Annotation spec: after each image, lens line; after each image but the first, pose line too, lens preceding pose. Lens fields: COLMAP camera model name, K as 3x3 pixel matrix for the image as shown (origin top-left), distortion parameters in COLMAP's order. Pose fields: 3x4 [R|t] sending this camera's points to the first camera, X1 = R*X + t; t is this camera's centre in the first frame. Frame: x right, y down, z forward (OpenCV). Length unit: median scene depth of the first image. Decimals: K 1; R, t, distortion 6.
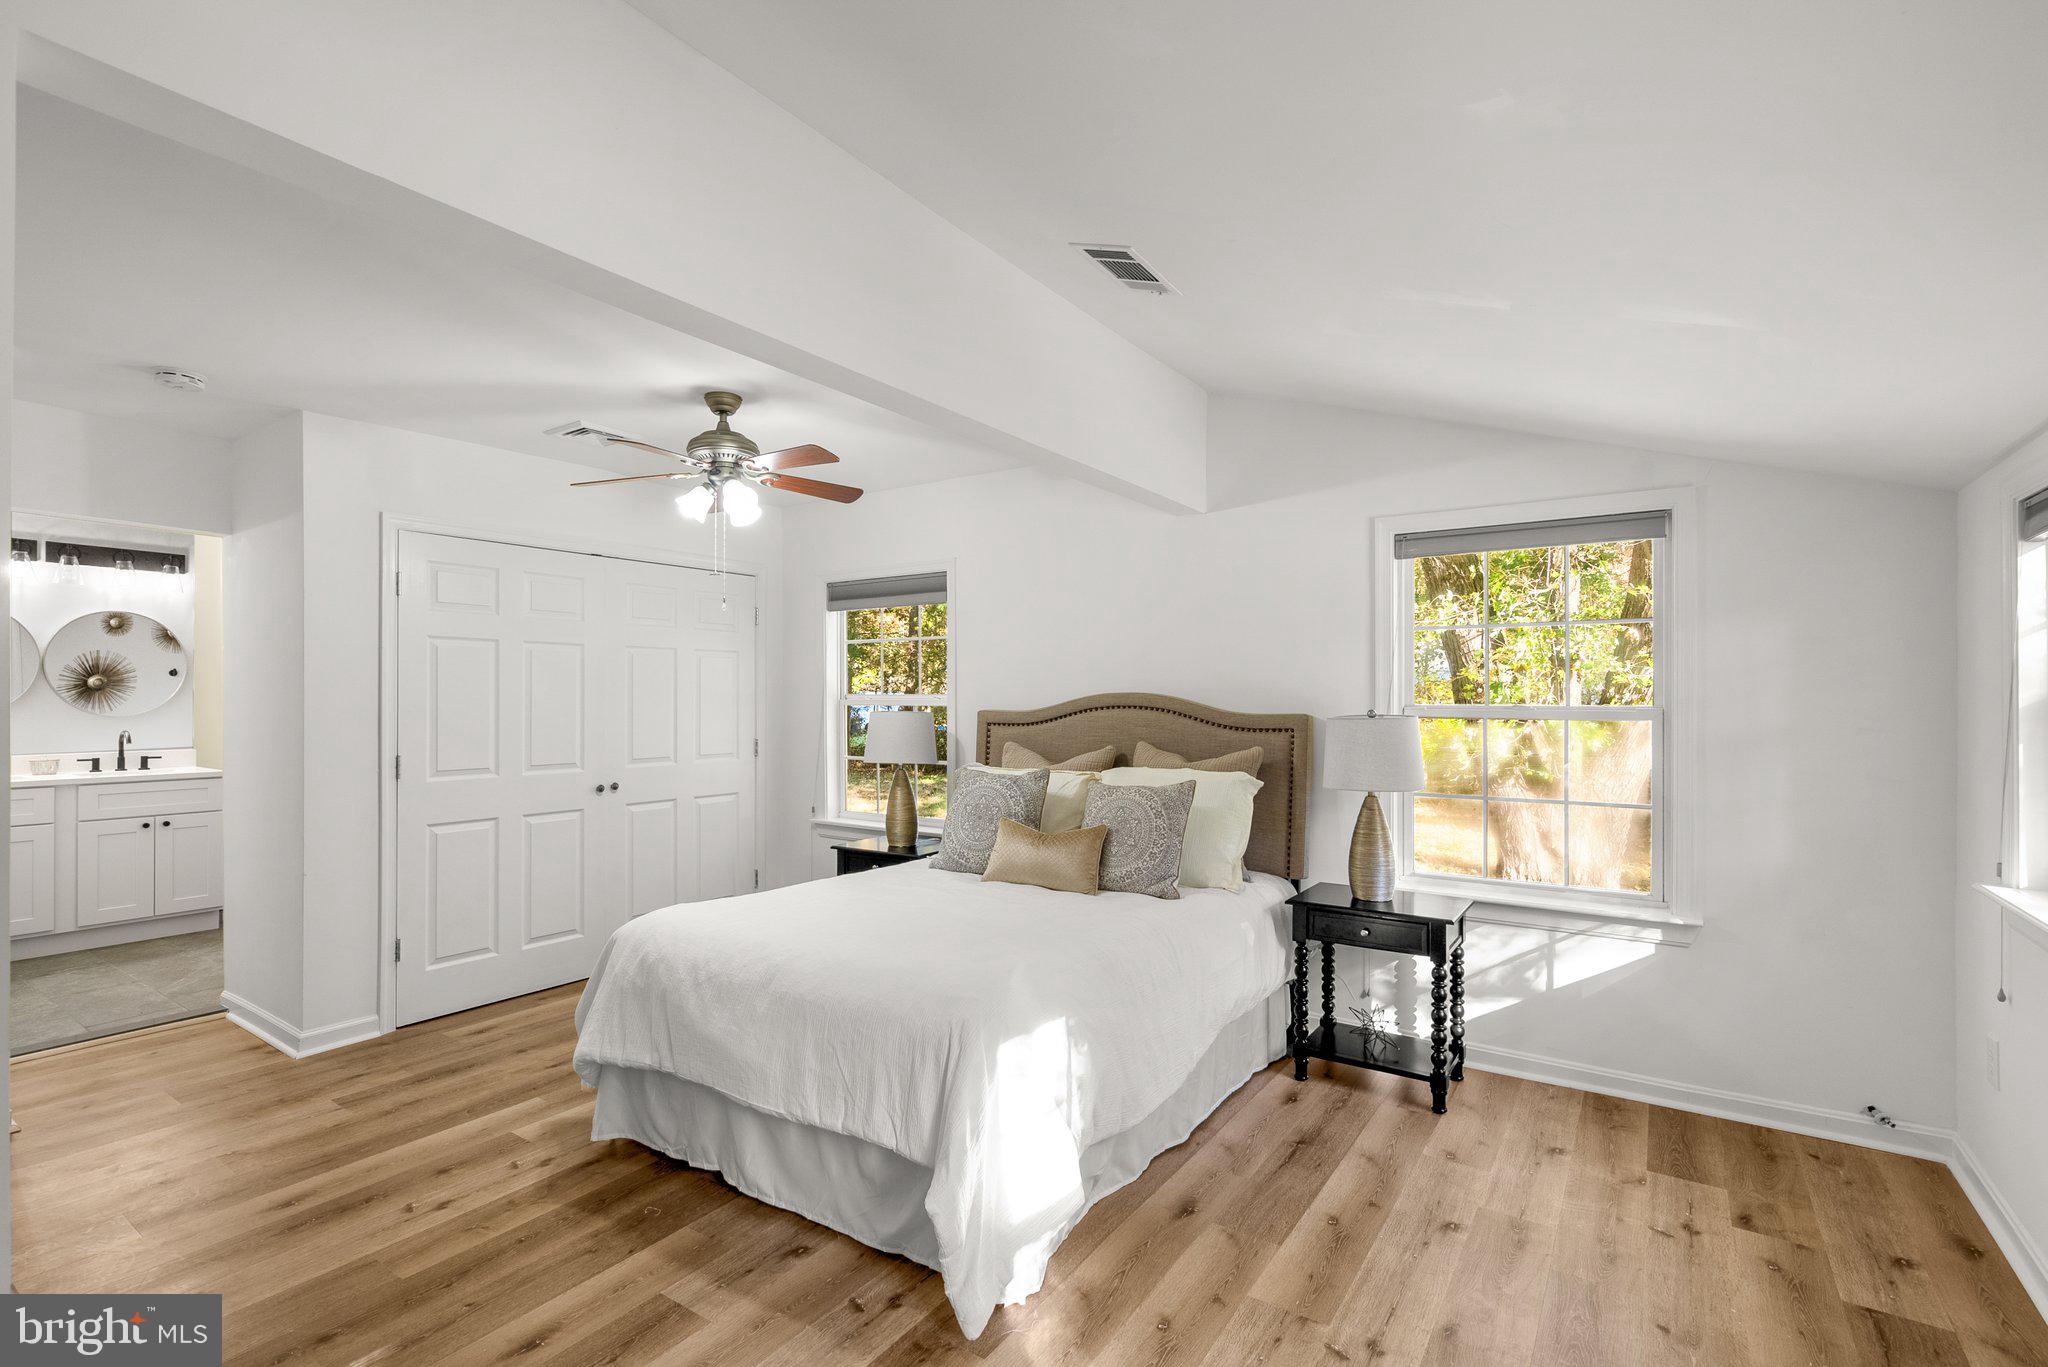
lens RADIAL K [[942.0, 0, 1027.3], [0, 942.0, 692.2], [0, 0, 1]] dist [-0.000212, 0.002245]
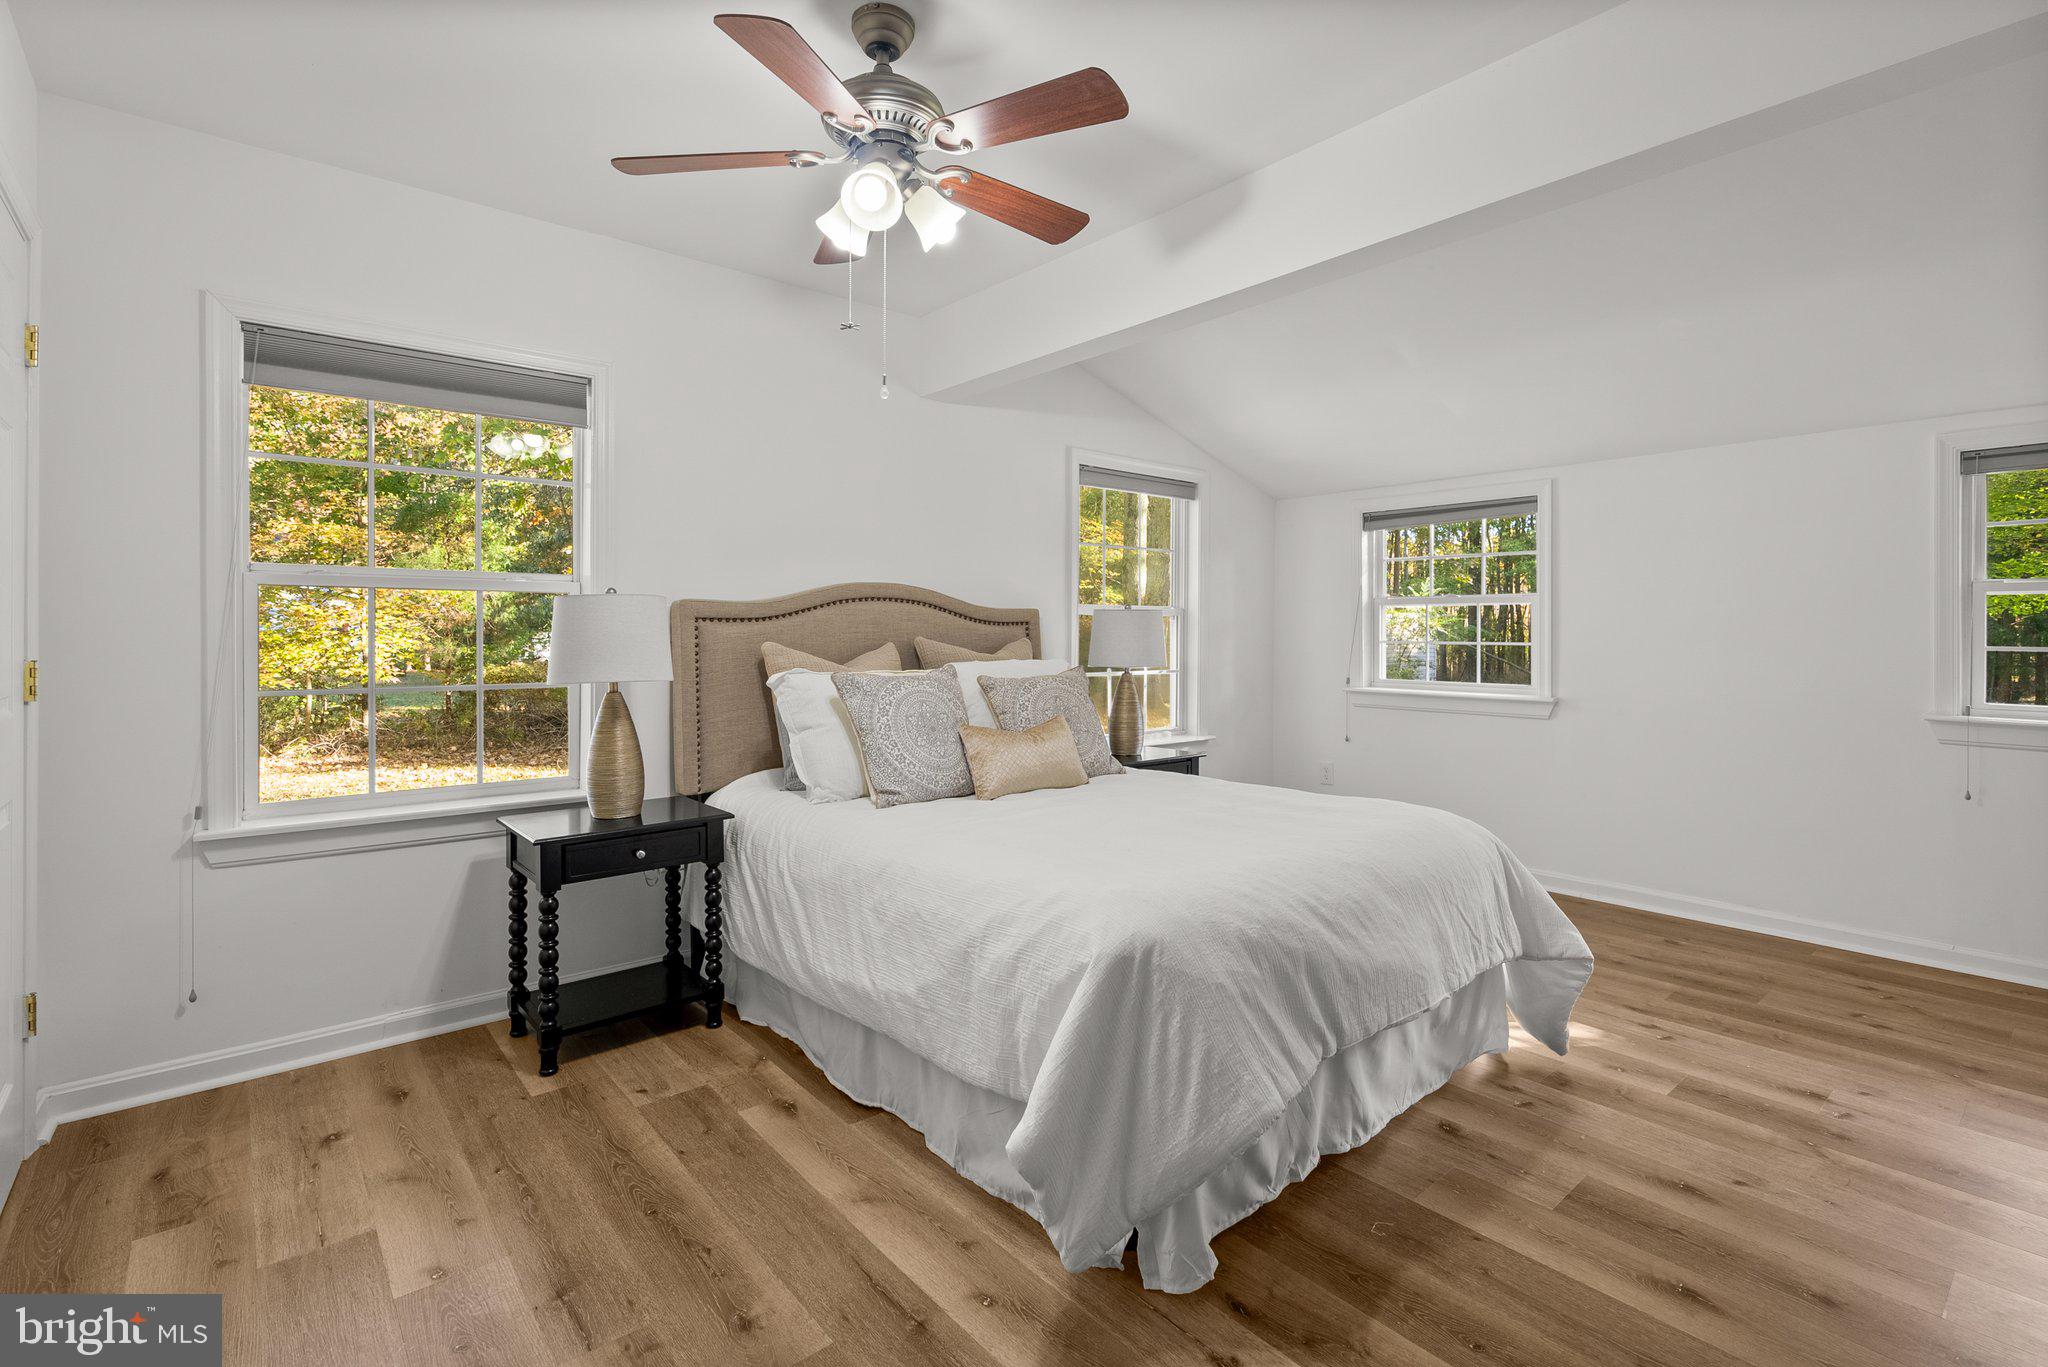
lens RADIAL K [[942.0, 0, 1046.7], [0, 942.0, 618.9], [0, 0, 1]] dist [-0.000212, 0.002245]
pose [[0.261078, 0.018208, 0.965146, -0.727608], [-0.004196, 0.999834, -0.017728, 0.050542], [-0.965309, 0.000579, 0.261111, 0.645591]]
